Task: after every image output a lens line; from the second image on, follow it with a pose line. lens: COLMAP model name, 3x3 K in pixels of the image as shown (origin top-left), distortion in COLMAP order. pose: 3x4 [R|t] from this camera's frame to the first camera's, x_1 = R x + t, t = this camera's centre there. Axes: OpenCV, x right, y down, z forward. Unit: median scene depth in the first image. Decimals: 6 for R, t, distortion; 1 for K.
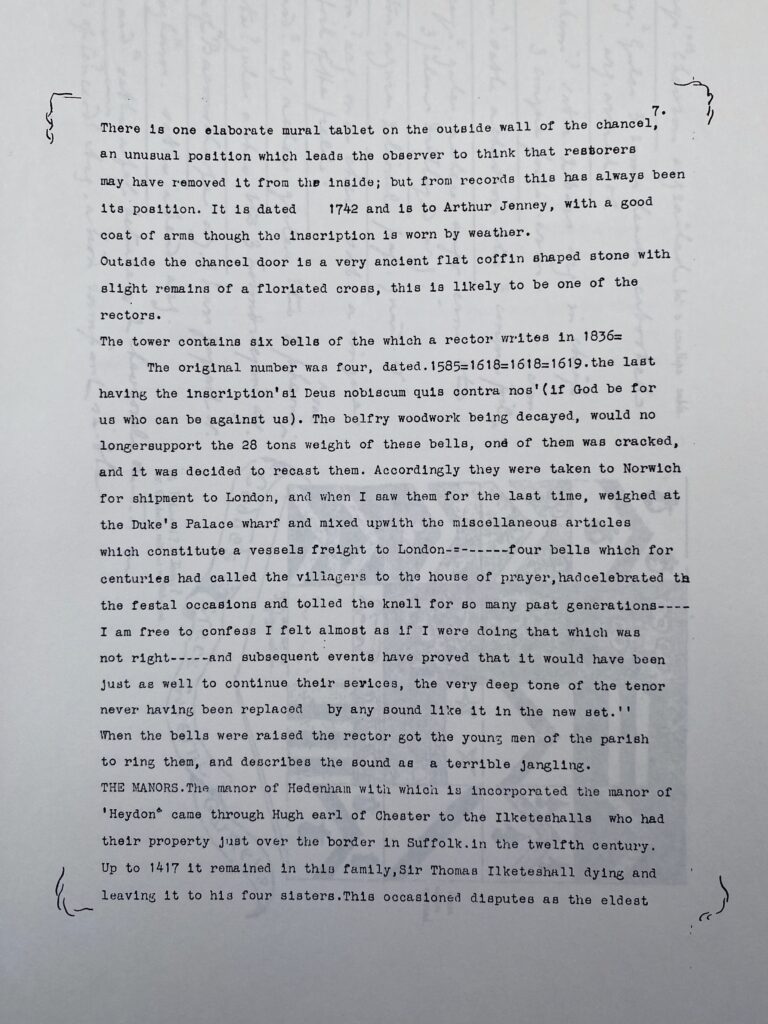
lens RADIAL K [[776.2, 0, 414.6], [0, 776.2, 513.3], [0, 0, 1]] dist [0.010555, 0.001458]
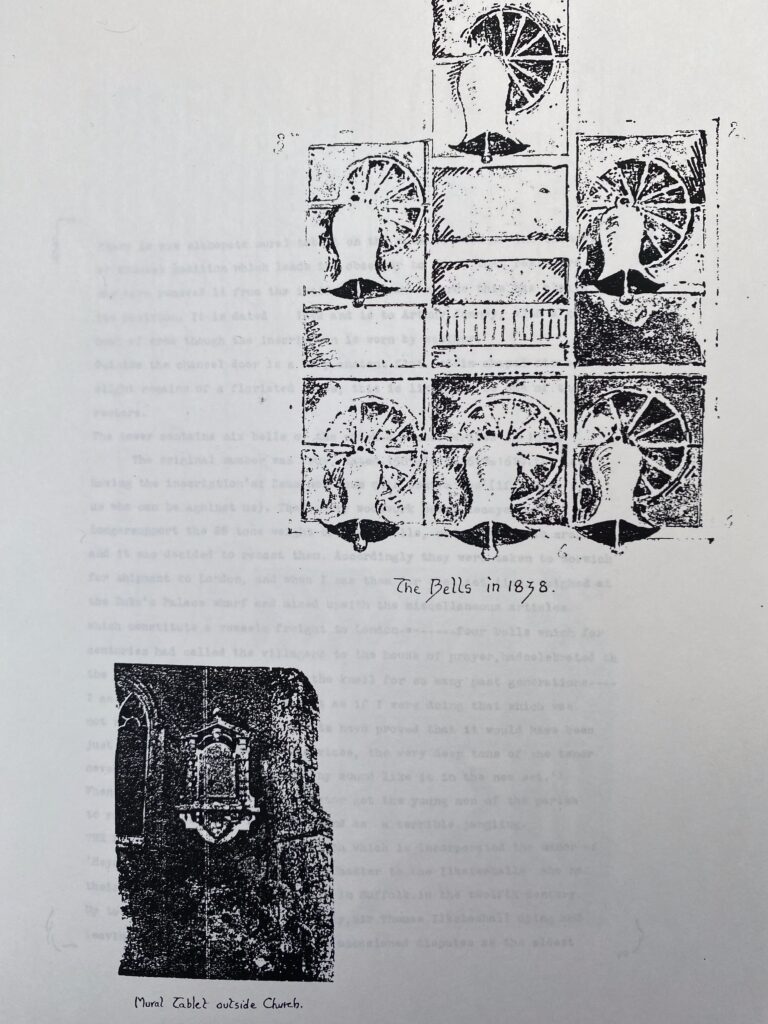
lens RADIAL K [[776.2, 0, 414.6], [0, 776.2, 513.3], [0, 0, 1]] dist [0.010555, 0.001458]
pose [[0.997995, 0.022048, 0.059326, -0.006833], [-0.015292, 0.993588, -0.112025, 0.006011], [-0.061415, 0.110894, 0.991933, -0.108237]]
